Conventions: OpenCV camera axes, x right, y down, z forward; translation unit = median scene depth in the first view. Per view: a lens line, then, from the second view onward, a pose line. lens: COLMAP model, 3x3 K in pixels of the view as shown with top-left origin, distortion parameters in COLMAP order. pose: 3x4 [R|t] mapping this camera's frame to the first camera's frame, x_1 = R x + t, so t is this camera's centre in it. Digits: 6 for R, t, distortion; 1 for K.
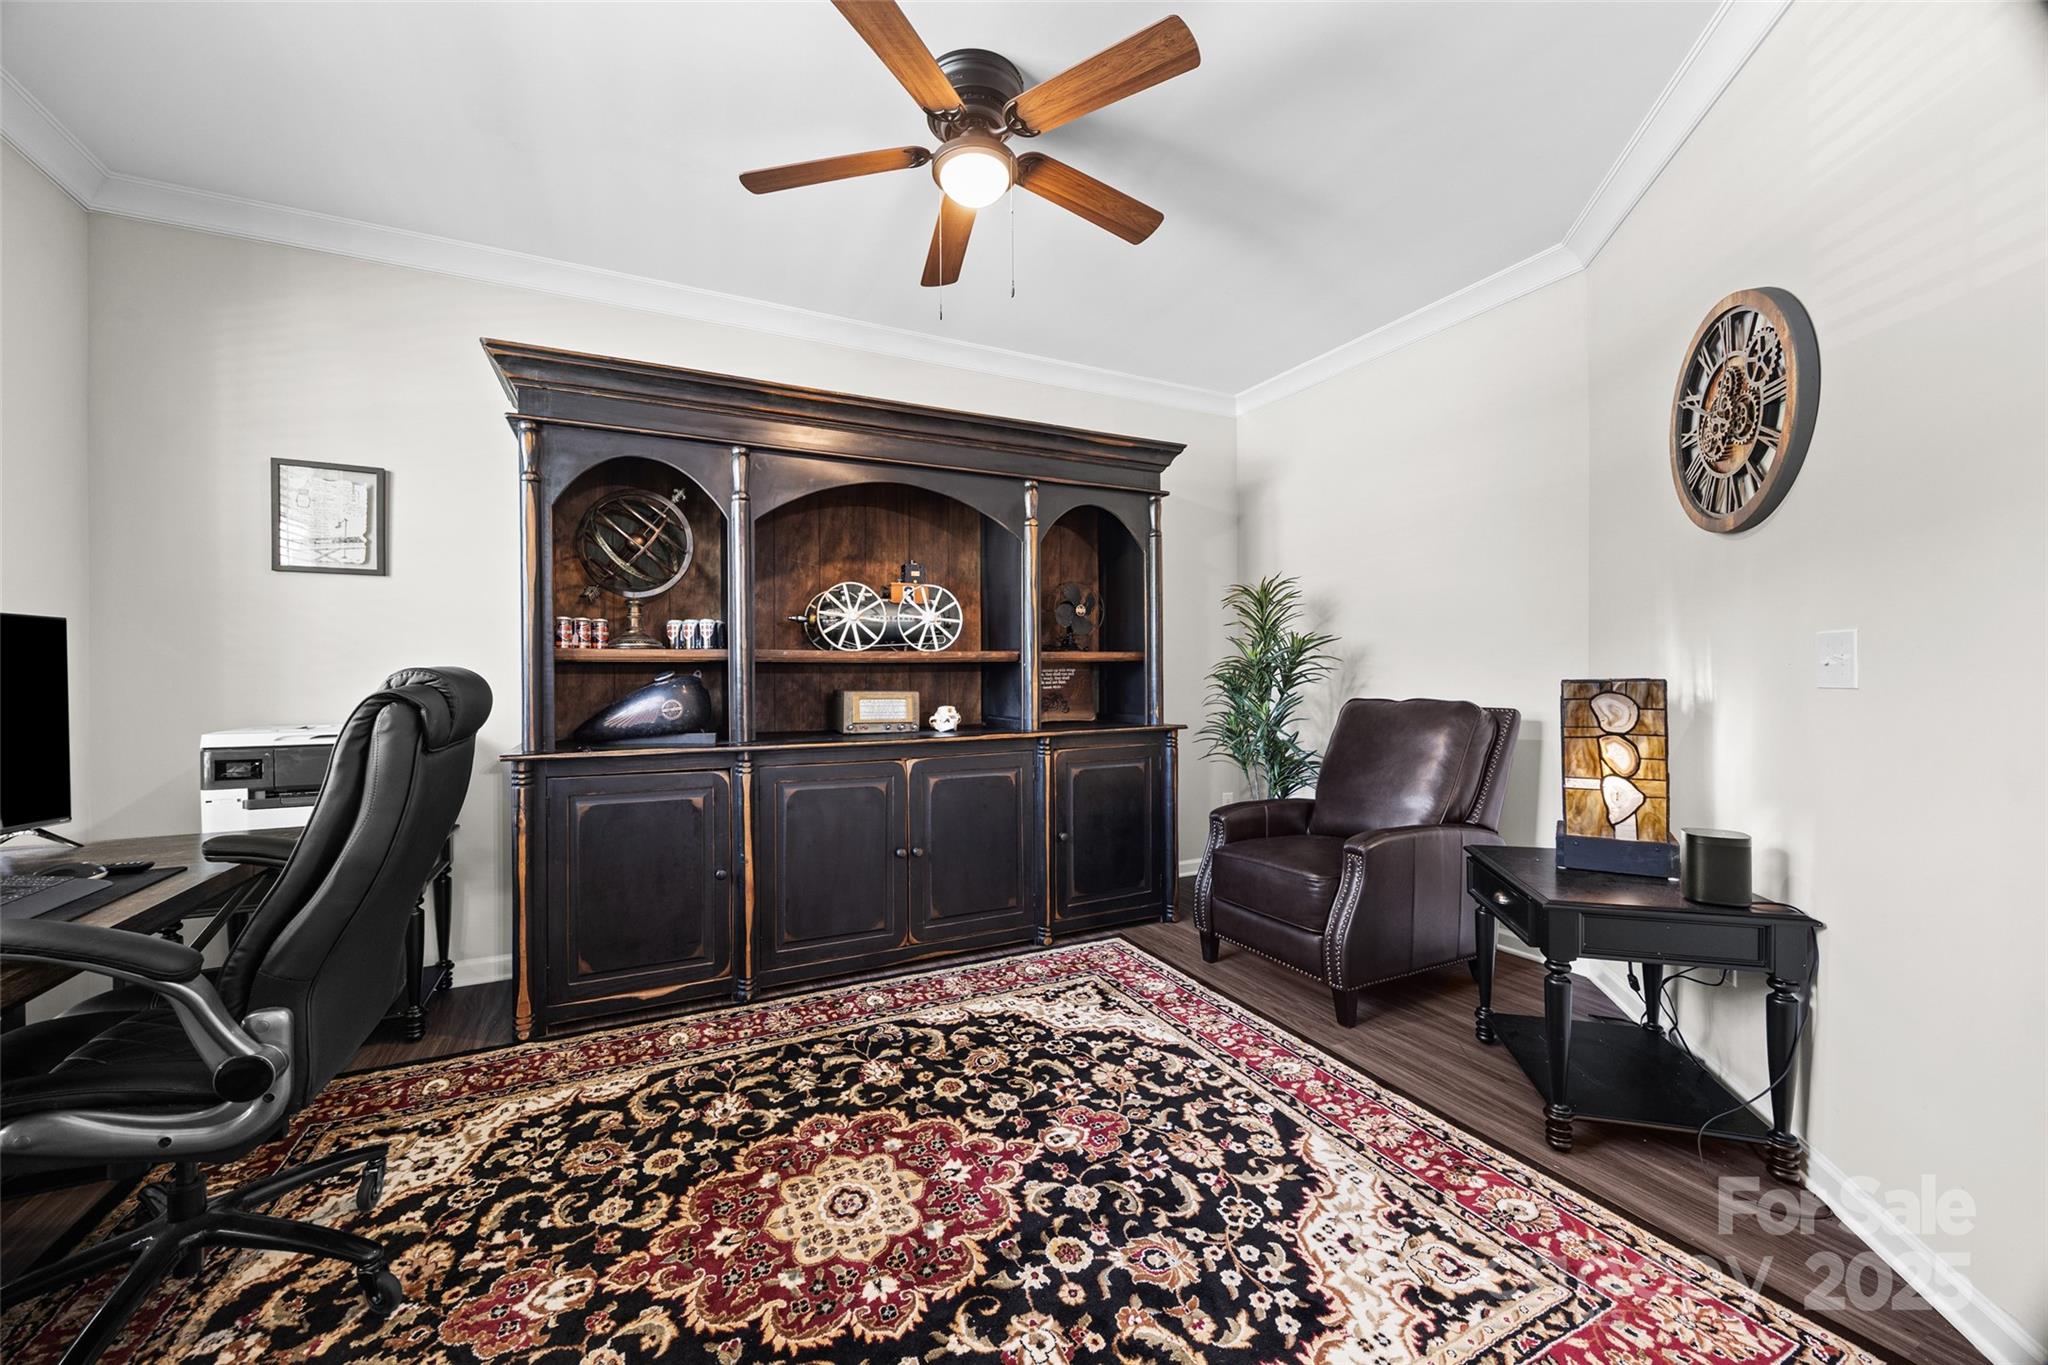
lens RADIAL K [[779.3, 0, 1019.2], [0, 779.3, 682.8], [0, 0, 1]] dist [-0.001037, -0.000533]
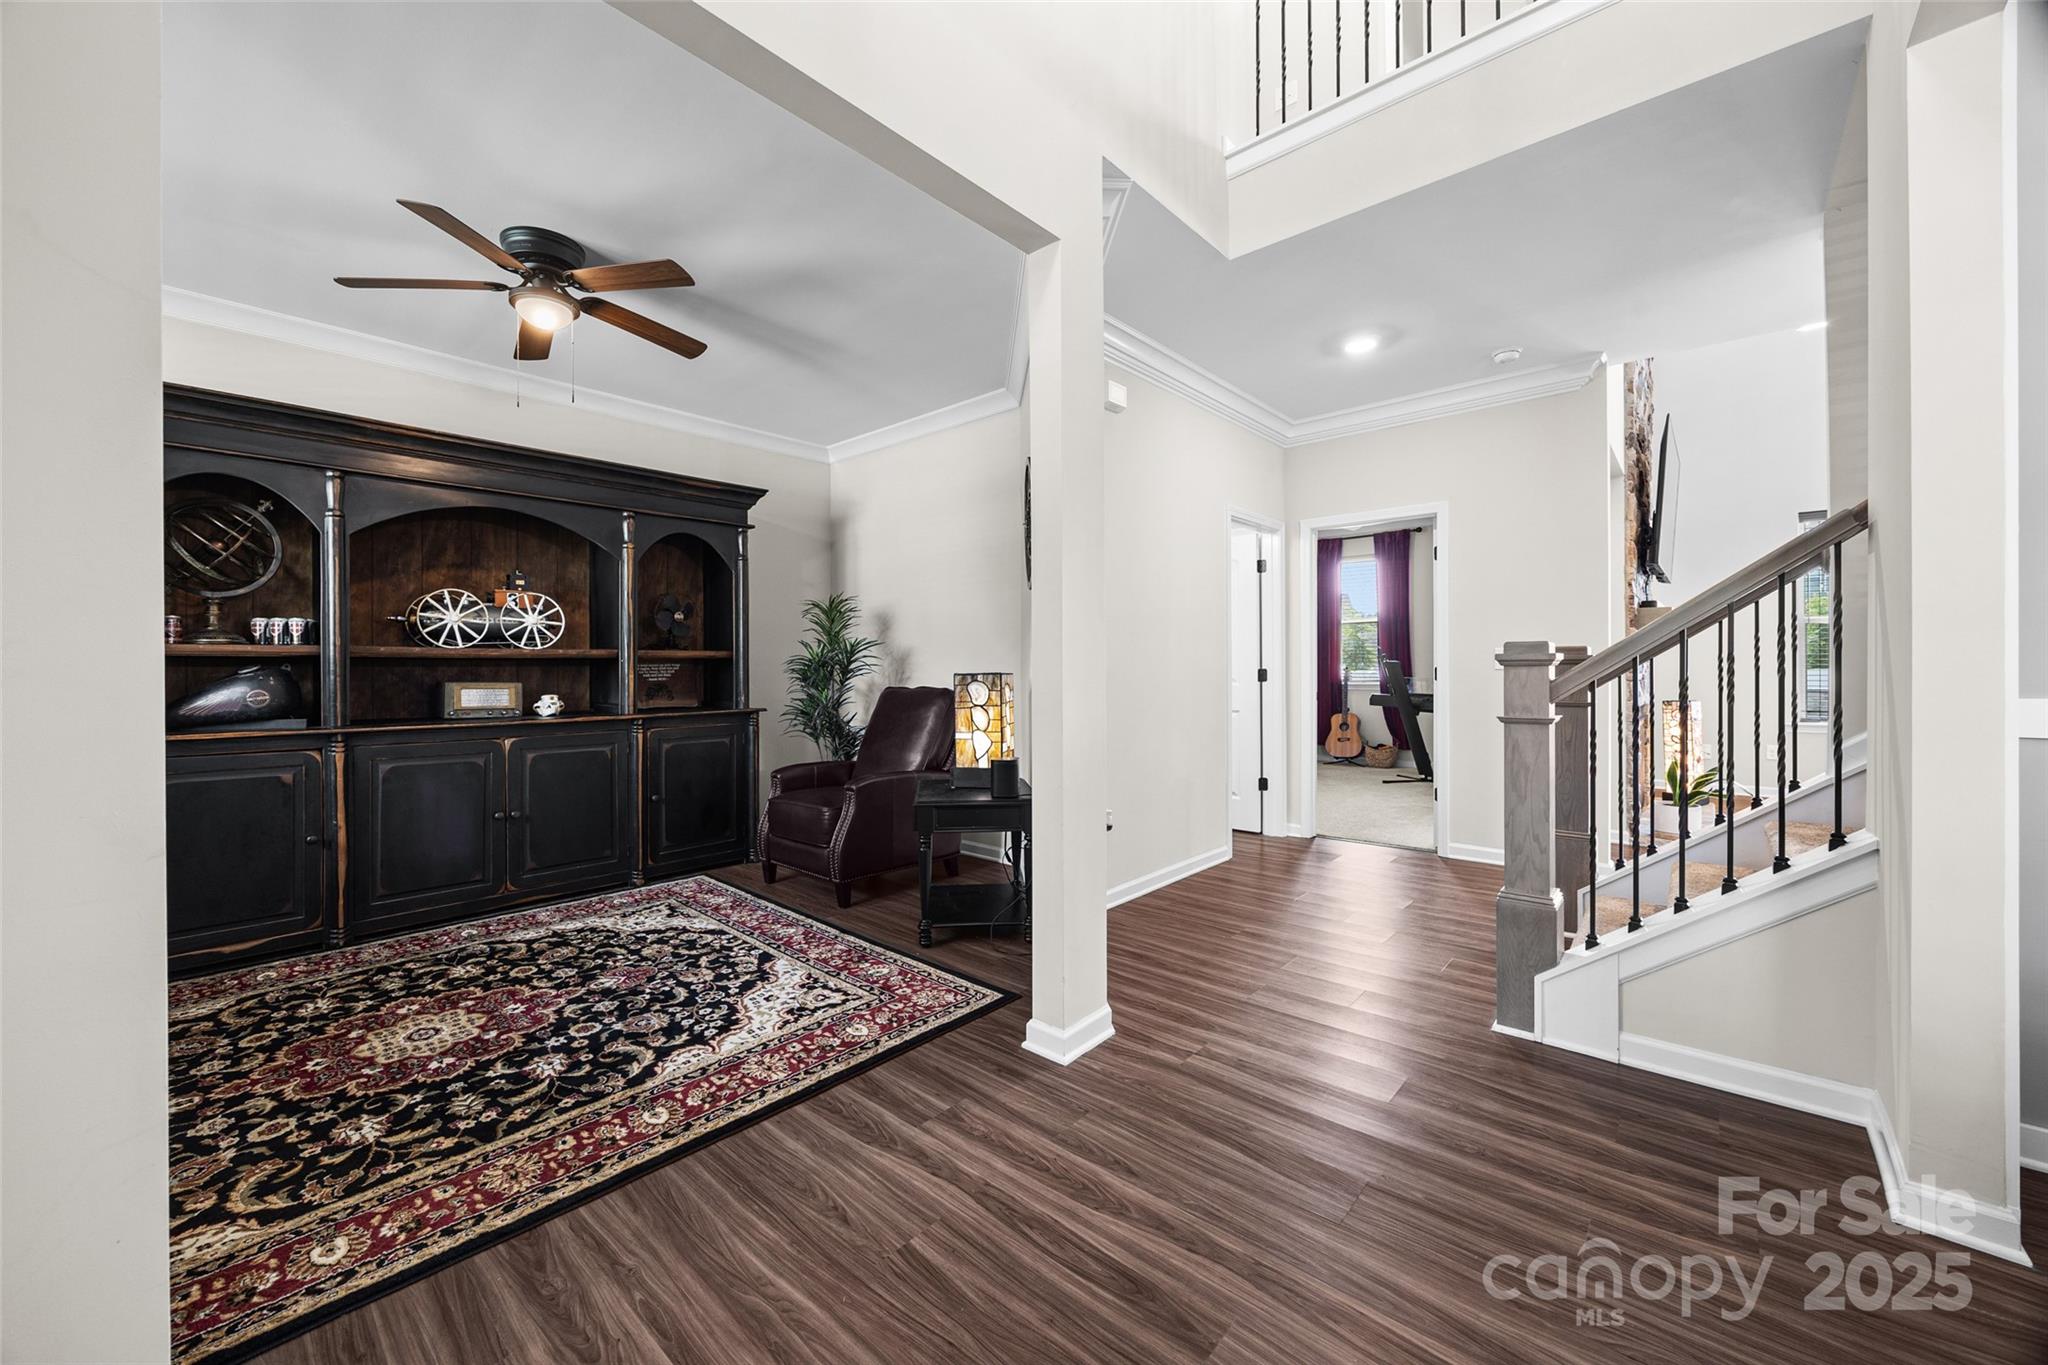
lens RADIAL K [[779.3, 0, 1013.8], [0, 779.3, 672.7], [0, 0, 1]] dist [-0.001037, -0.000533]
pose [[0.931694, 0.002082, 0.363238, 0.186620], [-0.000222, 0.999987, -0.005160, 0.002838], [-0.363244, 0.004727, 0.931682, -0.507152]]
